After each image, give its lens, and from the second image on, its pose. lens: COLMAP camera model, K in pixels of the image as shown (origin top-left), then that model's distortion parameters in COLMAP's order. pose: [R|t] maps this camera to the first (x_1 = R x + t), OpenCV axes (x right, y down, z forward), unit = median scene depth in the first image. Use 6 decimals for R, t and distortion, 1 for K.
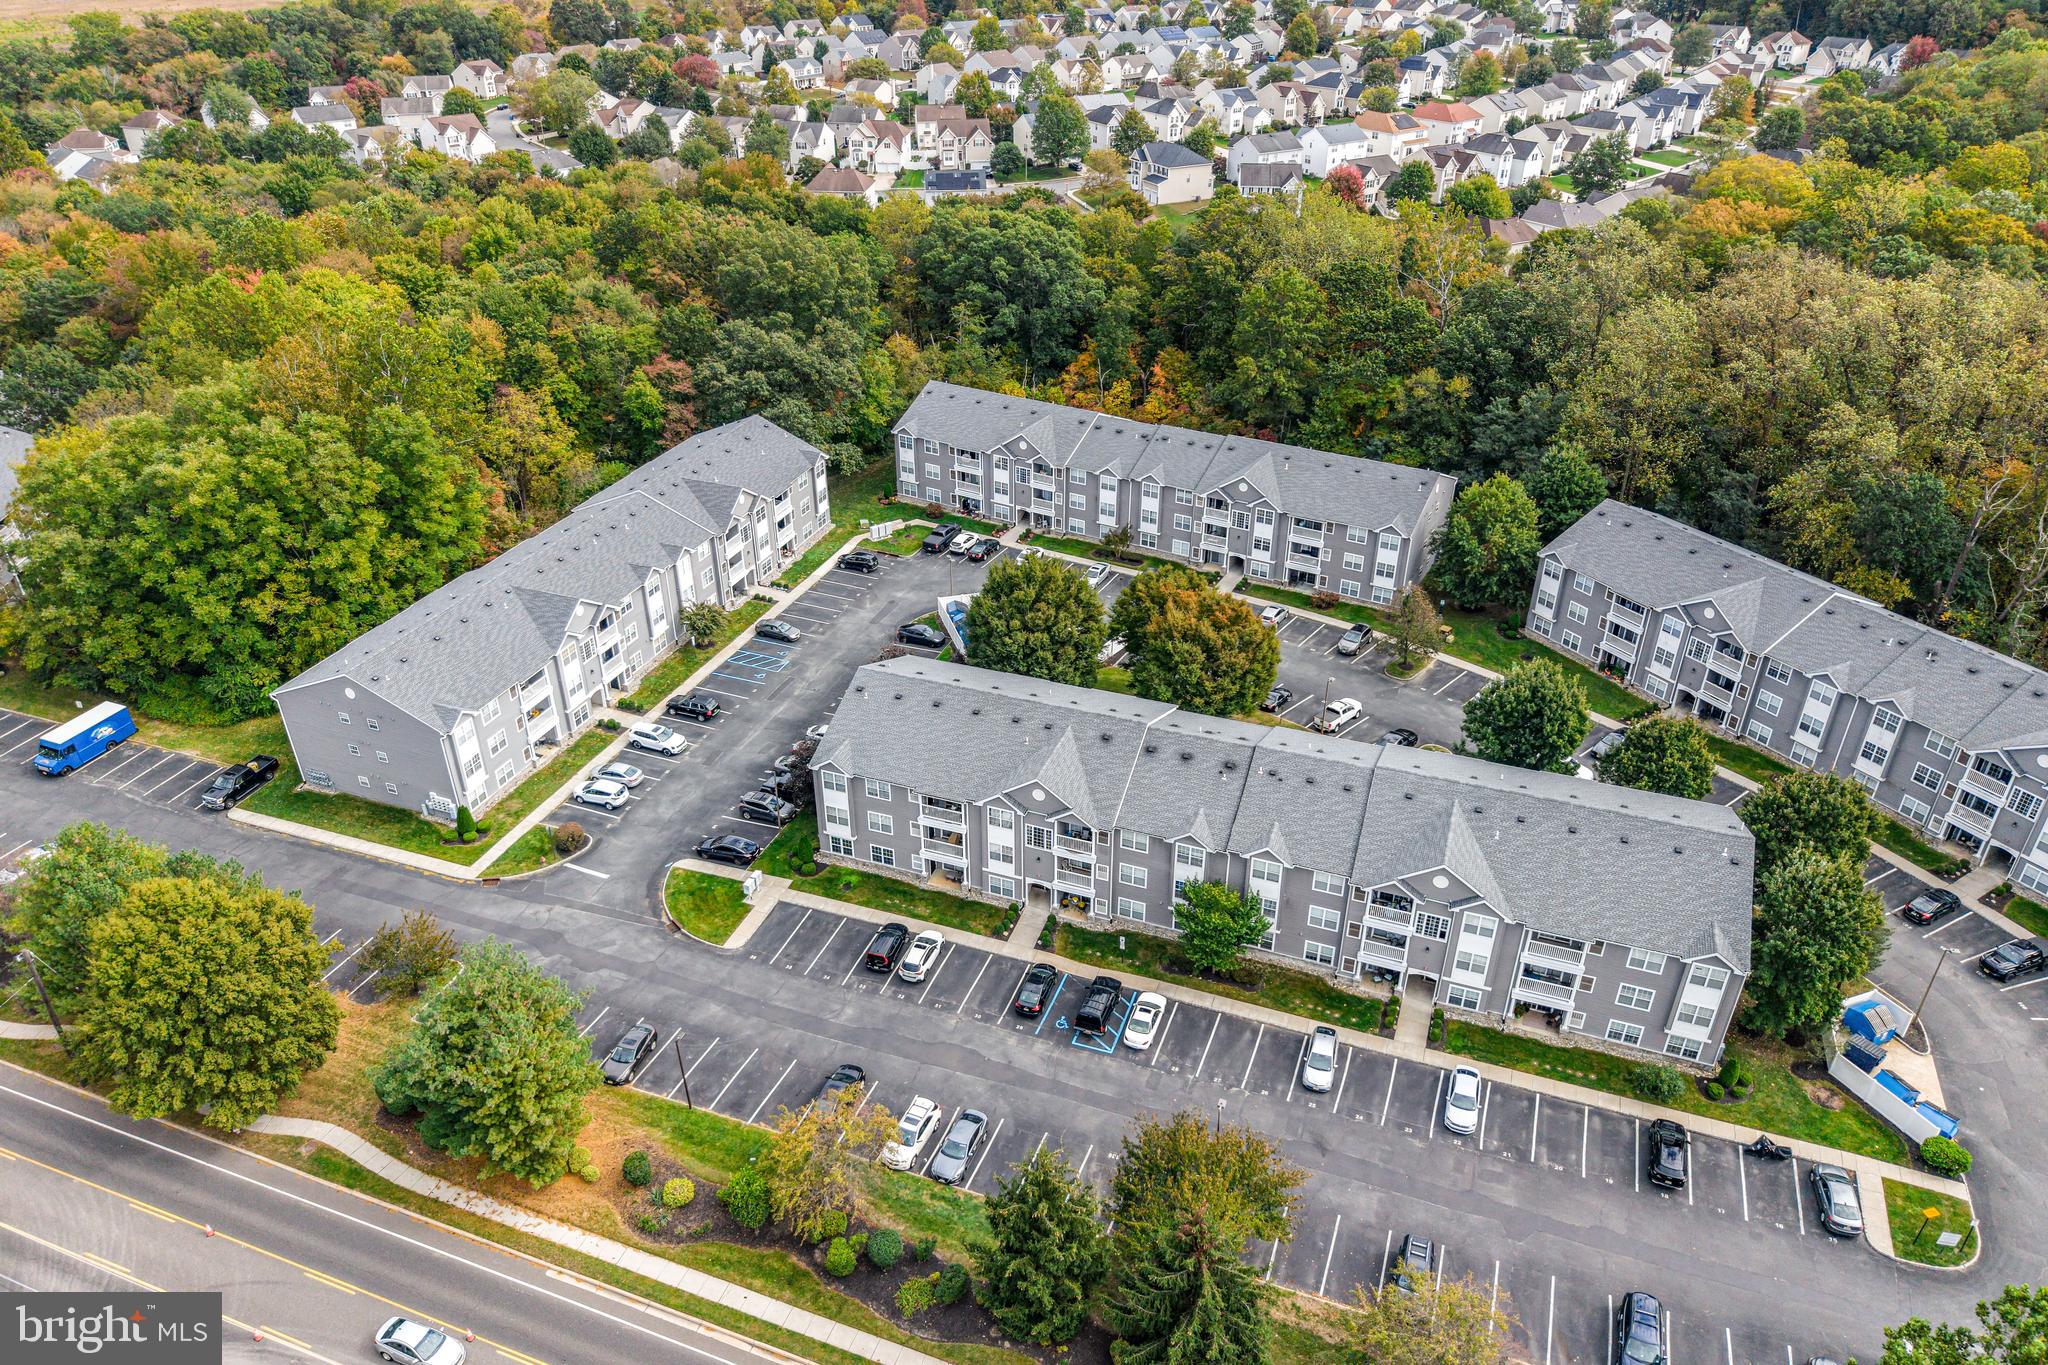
lens RADIAL K [[1318.1, 0, 1019.7], [0, 1318.1, 714.0], [0, 0, 1]] dist [0.023107, 0.000772]
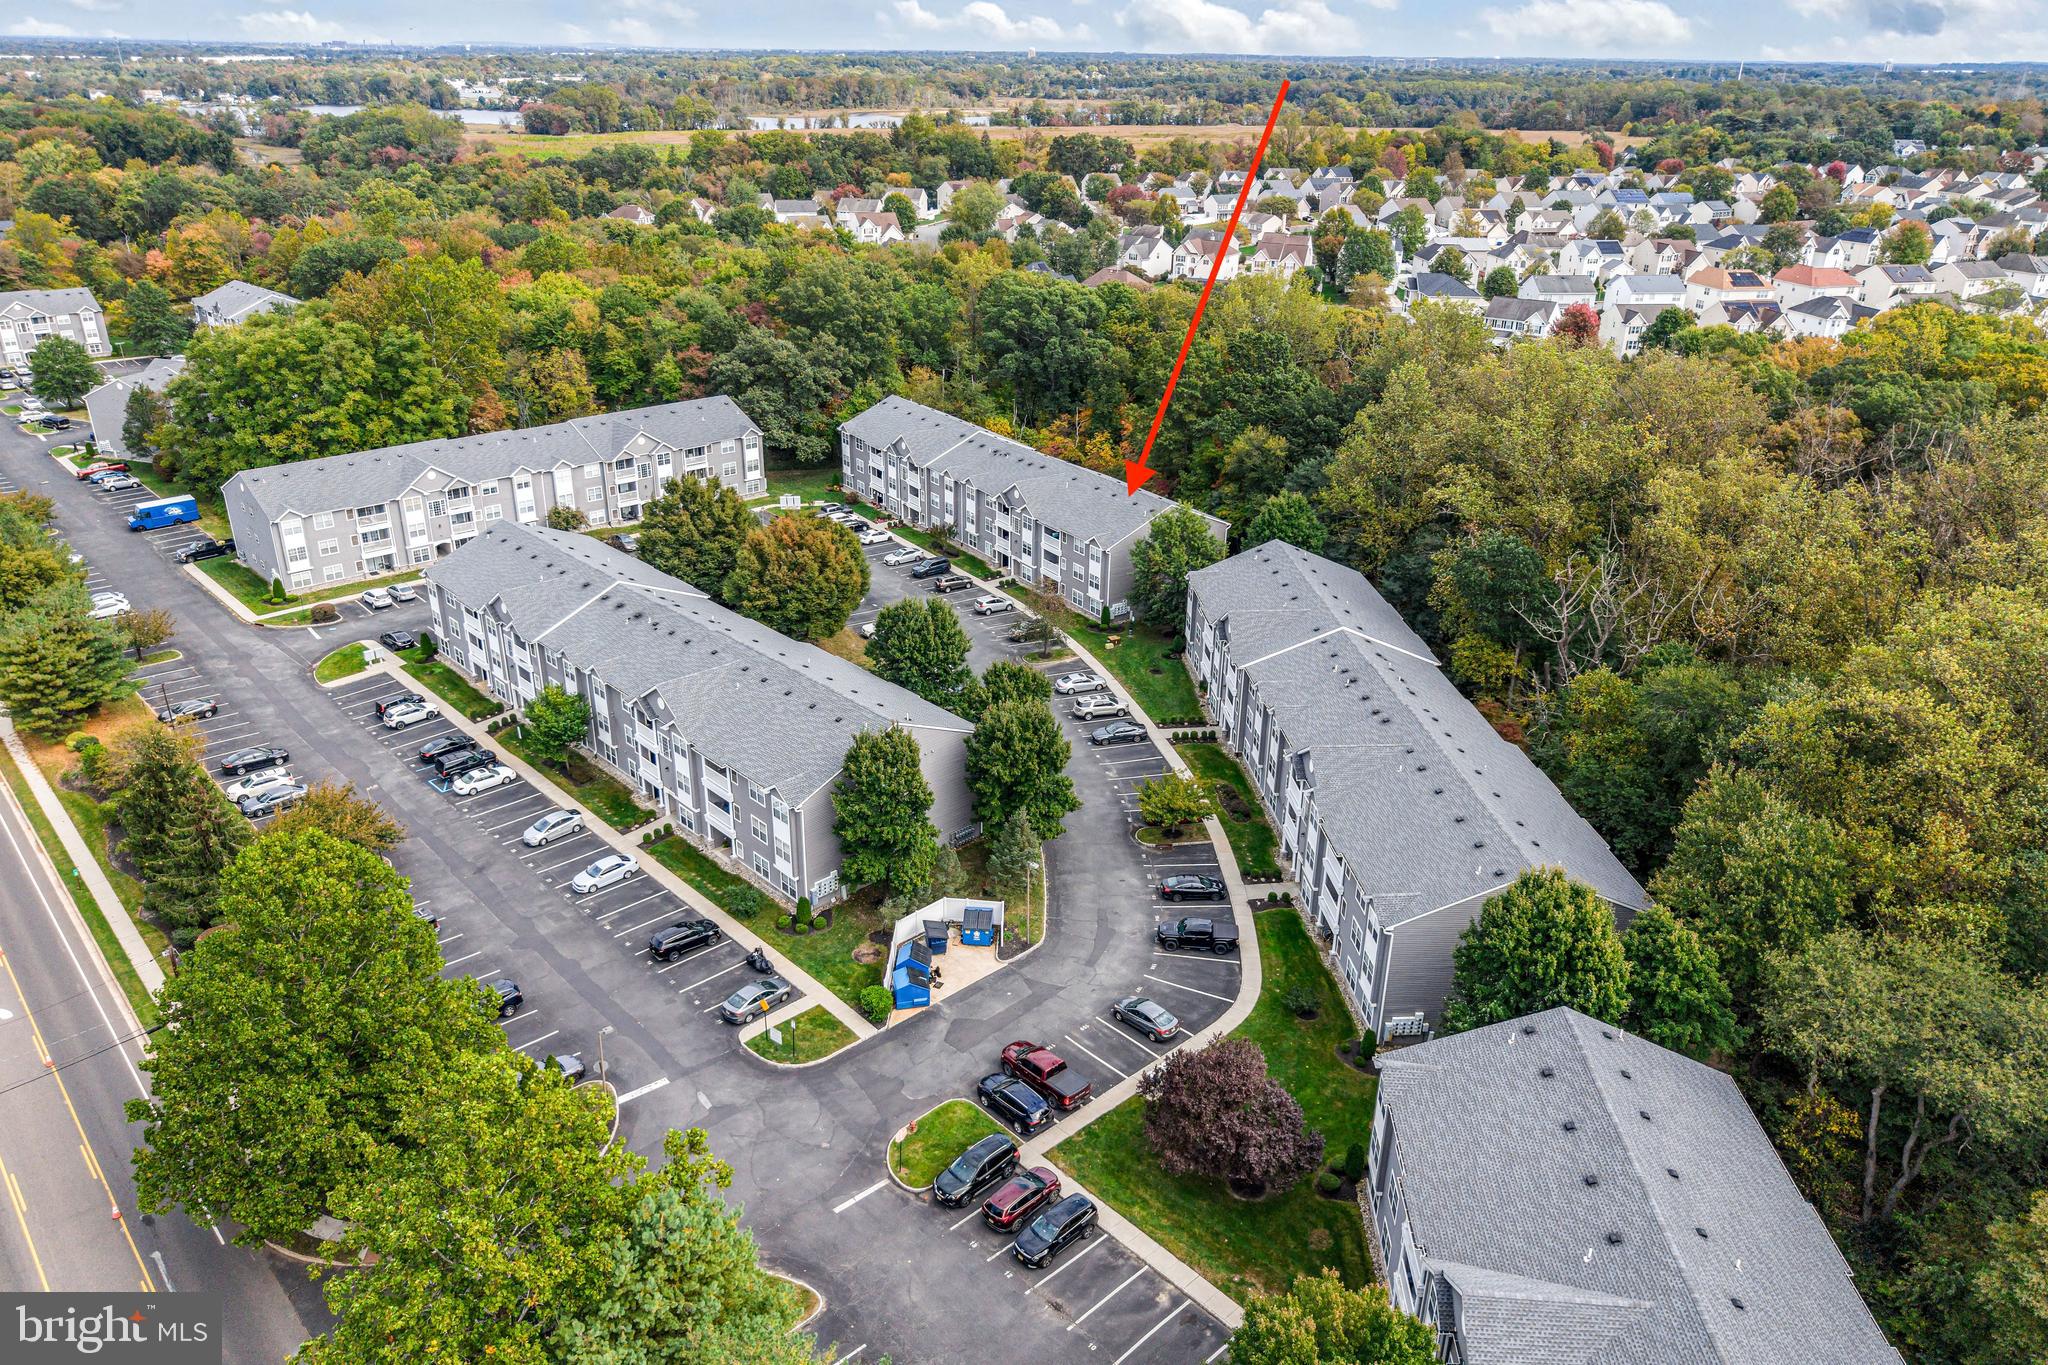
lens RADIAL K [[1378.3, 0, 990.5], [0, 1378.3, 686.0], [0, 0, 1]] dist [-0.000721, 0.007691]
pose [[0.899825, 0.204558, -0.385320, 0.681387], [-0.254964, 0.963293, -0.084017, 0.090299], [0.353990, 0.173843, 0.918950, -0.027746]]
